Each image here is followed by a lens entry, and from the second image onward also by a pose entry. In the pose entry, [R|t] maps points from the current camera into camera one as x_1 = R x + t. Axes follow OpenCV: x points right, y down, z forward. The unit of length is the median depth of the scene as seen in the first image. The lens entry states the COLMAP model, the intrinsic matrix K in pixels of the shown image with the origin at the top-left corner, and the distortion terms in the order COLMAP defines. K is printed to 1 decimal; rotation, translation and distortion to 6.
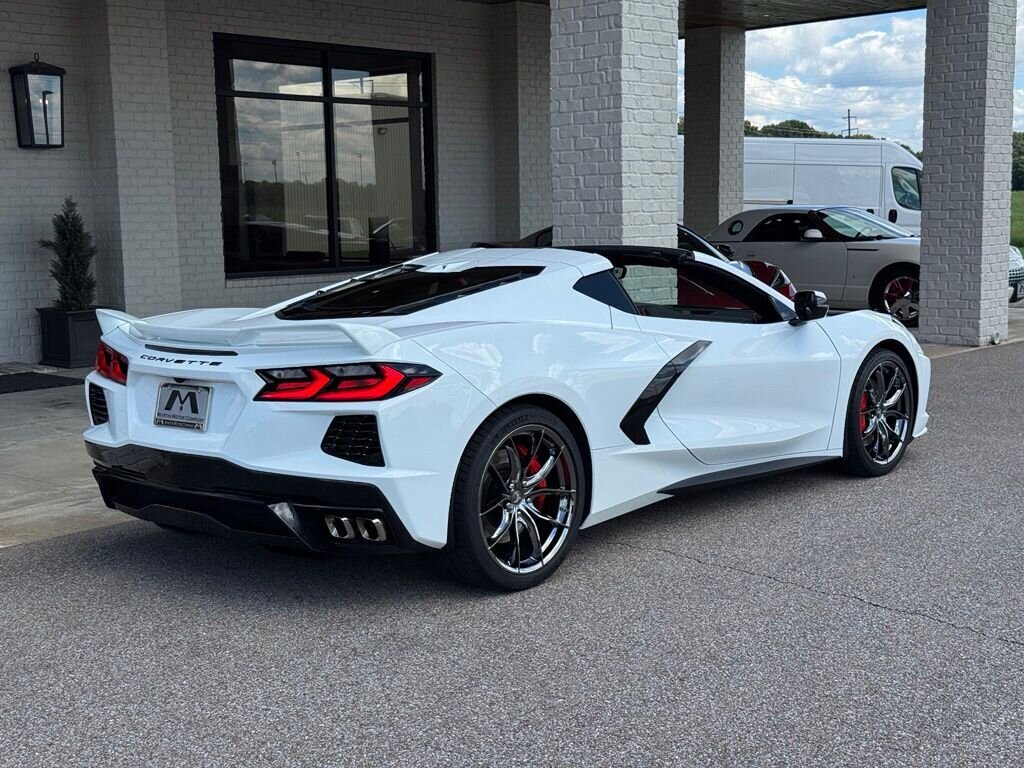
lens RADIAL K [[1422.2, 0, 512.0], [0, 1422.2, 384.0], [0, 0, 1]] dist [0.195102, -0.402958]
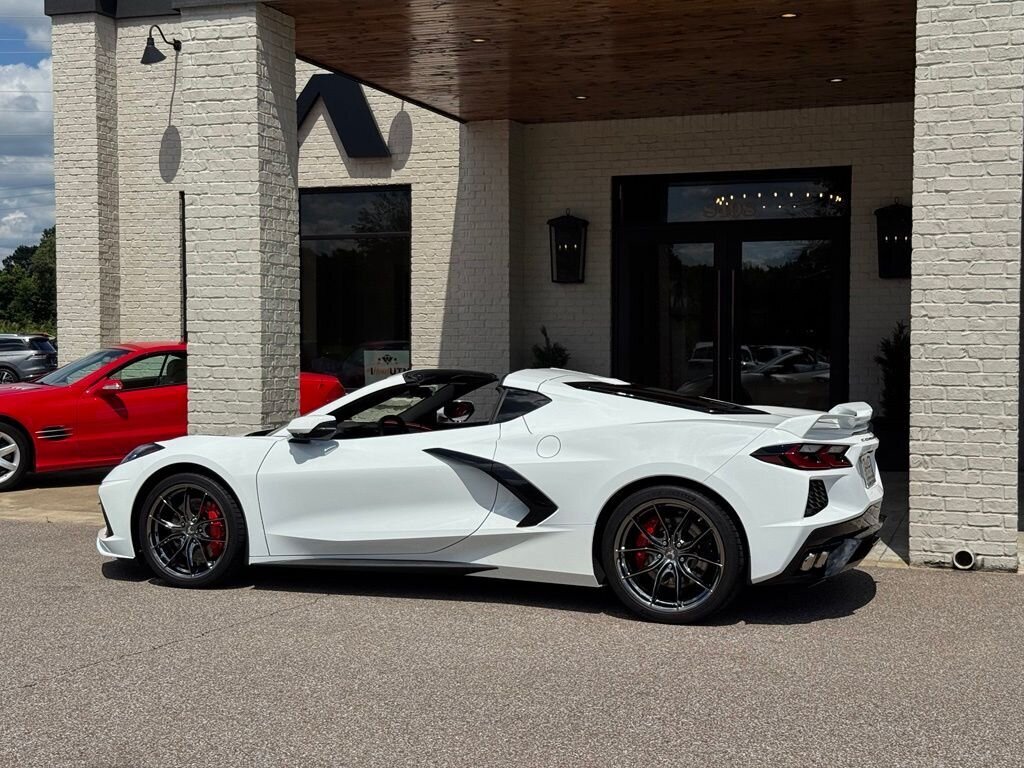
lens RADIAL K [[1422.2, 0, 512.0], [0, 1422.2, 384.0], [0, 0, 1]] dist [0.195102, -0.402958]
pose [[0.380764, 0.053147, -0.923144, 0.613686], [-0.122737, 0.992418, 0.006511, -0.049620], [0.916490, 0.110825, 0.384400, 0.291408]]
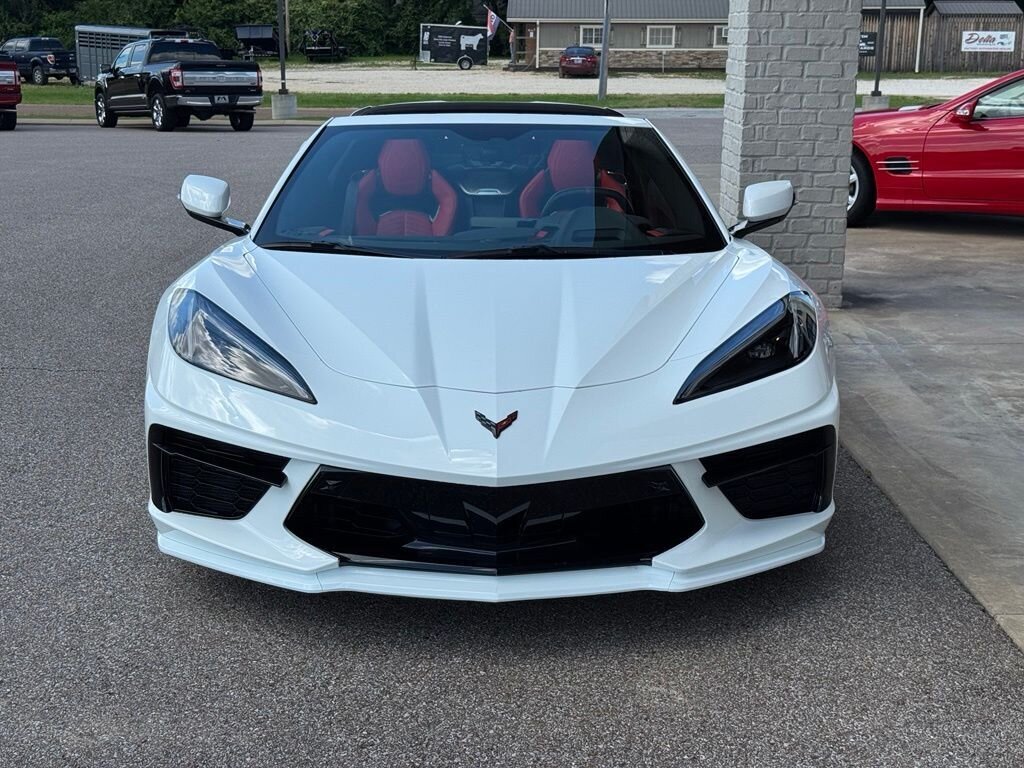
lens RADIAL K [[1422.2, 0, 512.0], [0, 1422.2, 384.0], [0, 0, 1]] dist [0.195102, -0.402958]
pose [[-0.730918, 0.178172, -0.658797, 0.310307], [-0.075658, 0.938215, 0.337681, -0.118020], [0.678258, 0.296661, -0.672279, 0.842553]]
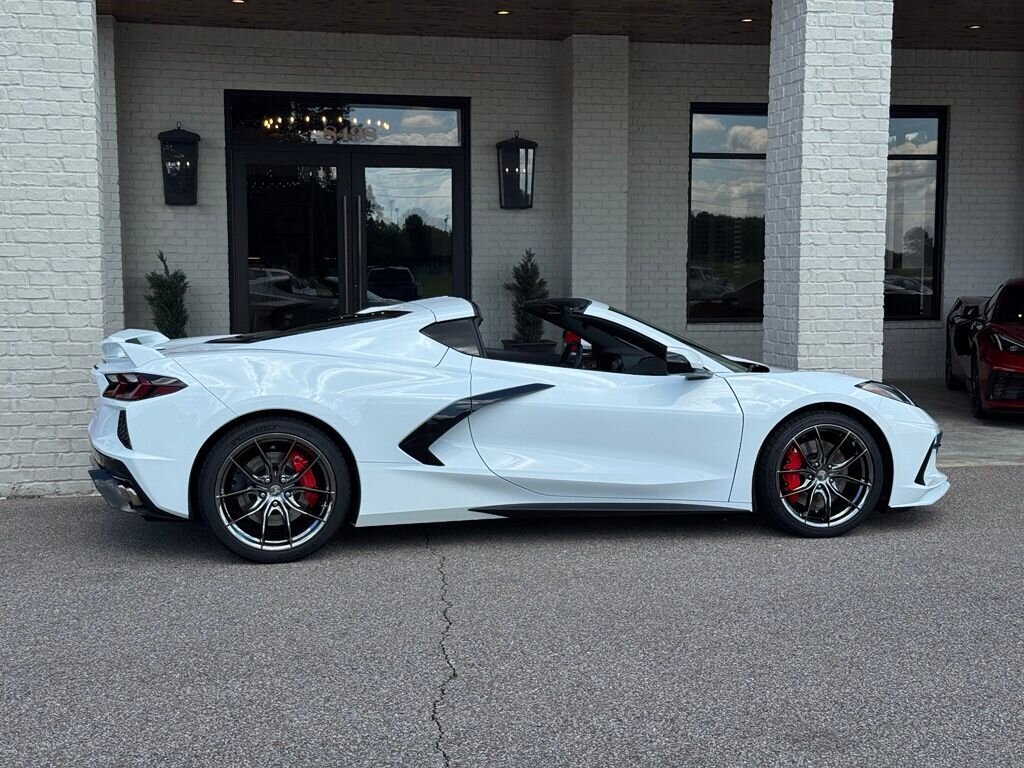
lens RADIAL K [[1422.2, 0, 512.0], [0, 1422.2, 384.0], [0, 0, 1]] dist [0.195102, -0.402958]
pose [[0.813905, 0.069460, -0.576831, 0.368460], [-0.088095, 0.996103, -0.004353, -0.011269], [0.574280, 0.054359, 0.816852, 0.032102]]
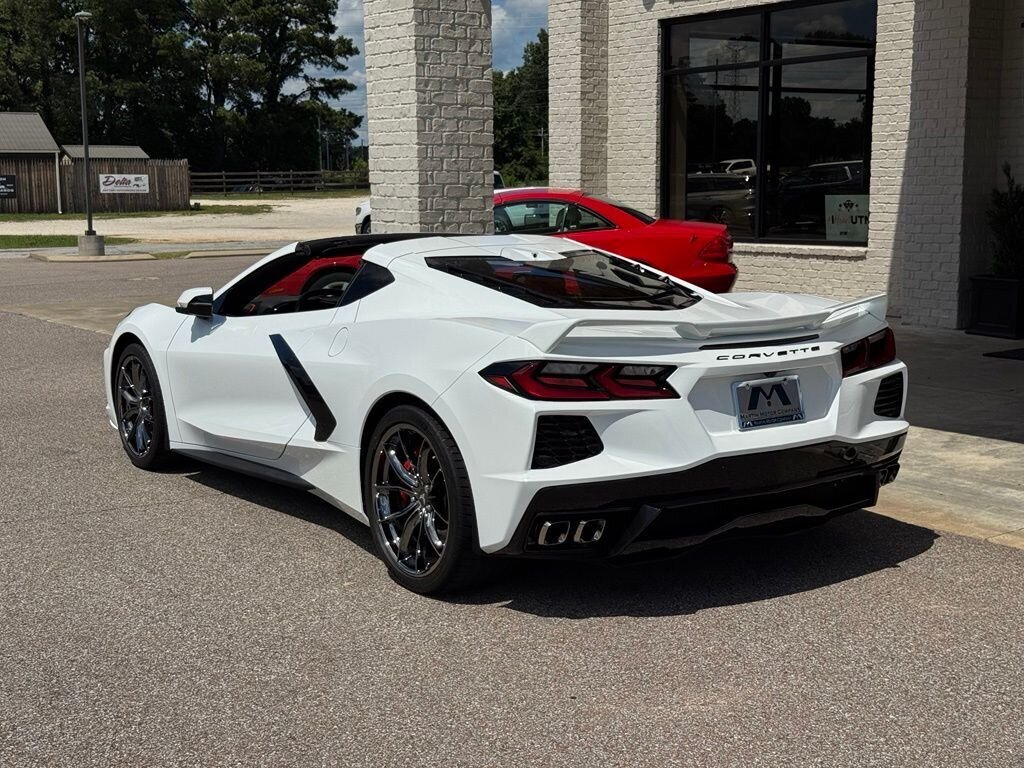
lens RADIAL K [[1422.2, 0, 512.0], [0, 1422.2, 384.0], [0, 0, 1]] dist [0.195102, -0.402958]
pose [[-0.204552, 0.165980, -0.964681, 0.512319], [-0.107215, 0.975790, 0.190626, -0.098999], [0.972966, 0.142421, -0.181804, 0.654639]]
